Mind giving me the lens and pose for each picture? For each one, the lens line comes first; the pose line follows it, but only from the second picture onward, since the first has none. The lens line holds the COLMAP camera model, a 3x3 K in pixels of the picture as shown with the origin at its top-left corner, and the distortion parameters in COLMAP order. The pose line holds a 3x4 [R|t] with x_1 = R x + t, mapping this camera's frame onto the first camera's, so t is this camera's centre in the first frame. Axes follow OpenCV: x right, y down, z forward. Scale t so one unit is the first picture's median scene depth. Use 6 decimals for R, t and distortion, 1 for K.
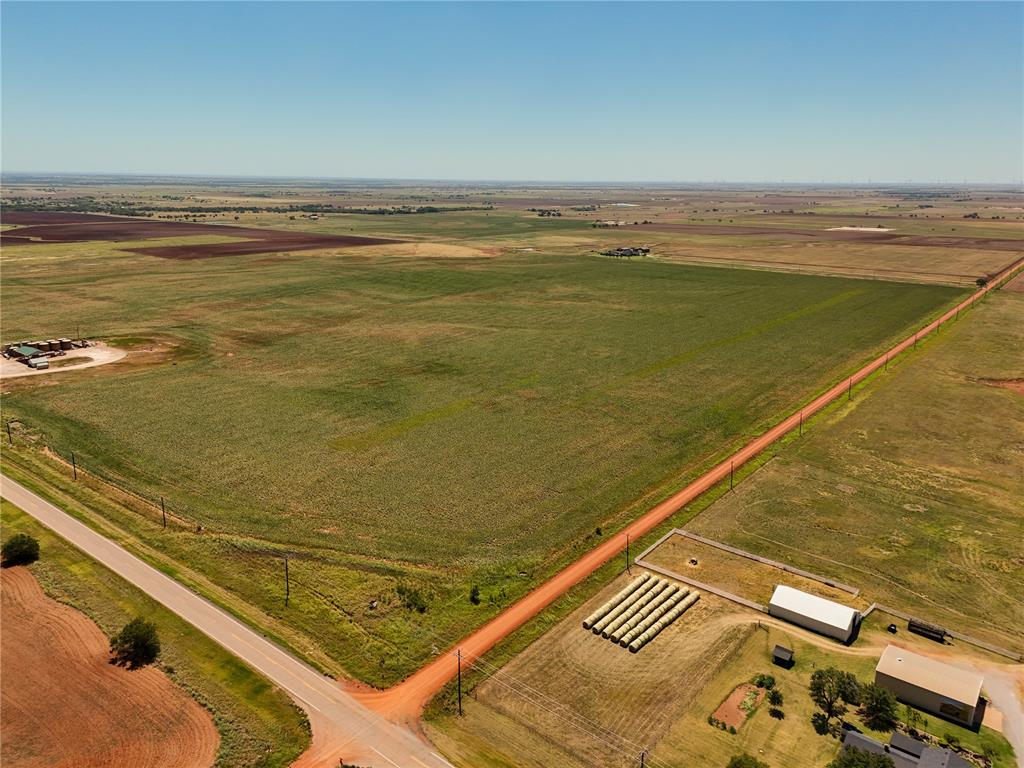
lens RADIAL K [[745.2, 0, 512.0], [0, 745.2, 384.0], [0, 0, 1]] dist [0.065921, -0.062788]
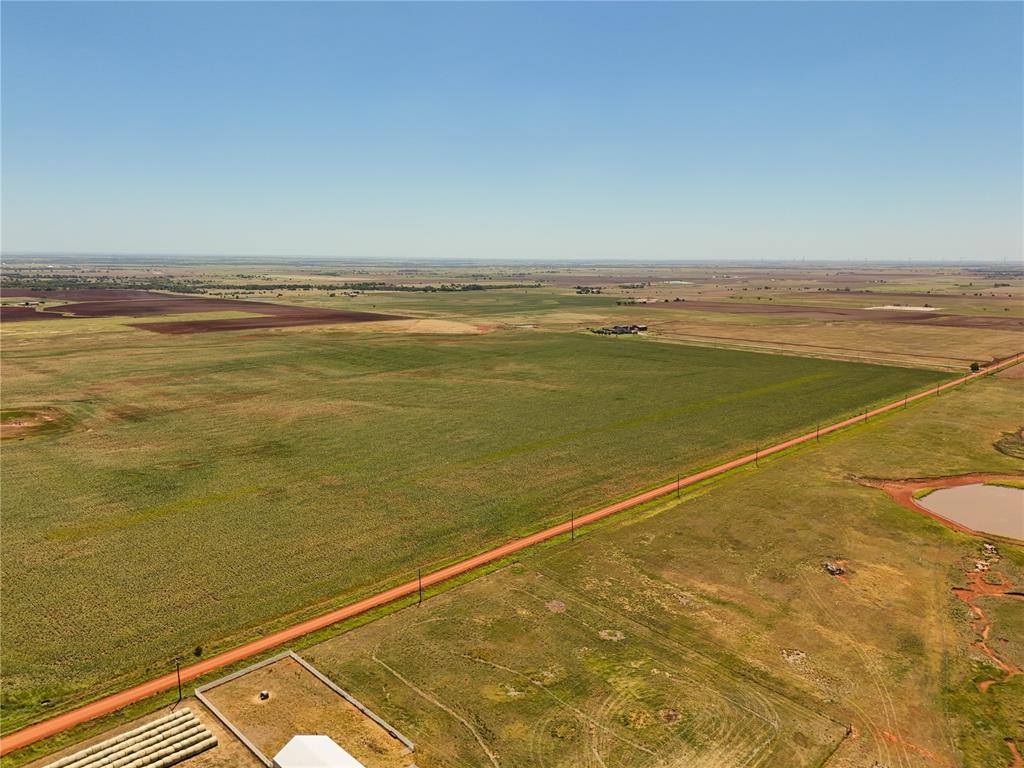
lens RADIAL K [[745.2, 0, 512.0], [0, 745.2, 384.0], [0, 0, 1]] dist [0.065921, -0.062788]
pose [[0.994137, 0.015245, -0.107051, 0.153542], [-0.025850, 0.994813, -0.098384, -0.009074], [0.104996, 0.100574, 0.989374, 0.038959]]
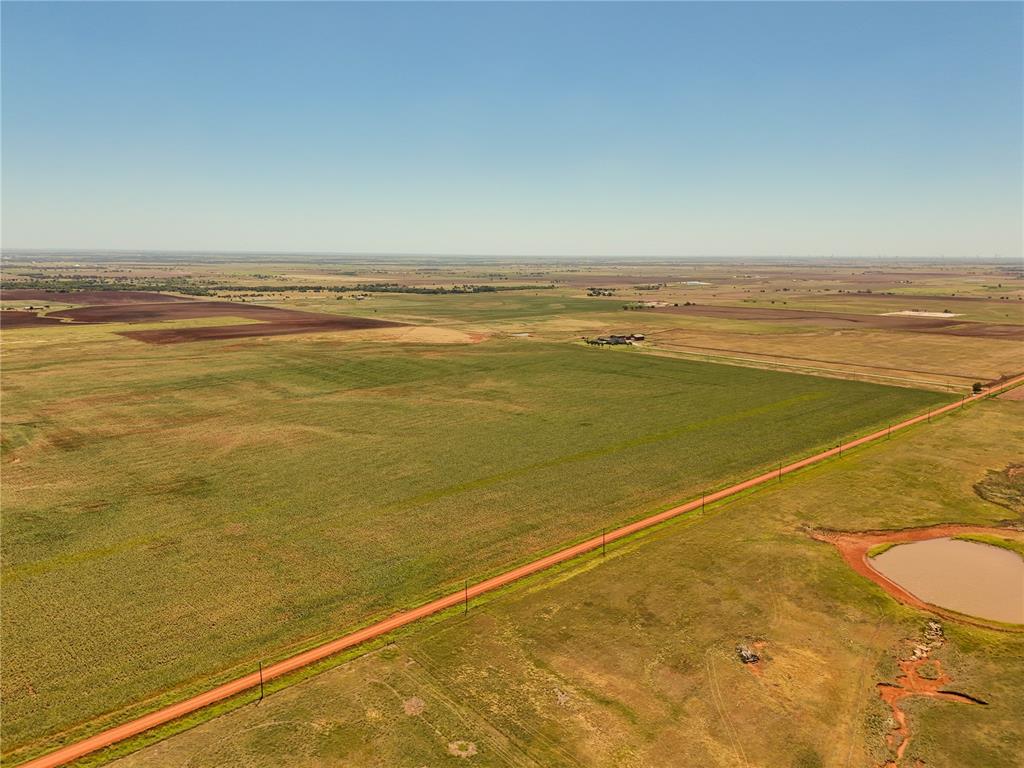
lens RADIAL K [[745.2, 0, 512.0], [0, 745.2, 384.0], [0, 0, 1]] dist [0.065921, -0.062788]
pose [[0.989854, 0.021202, -0.140497, 0.204588], [-0.034529, 0.995057, -0.093111, -0.037322], [0.137829, 0.097017, 0.985693, 0.074826]]
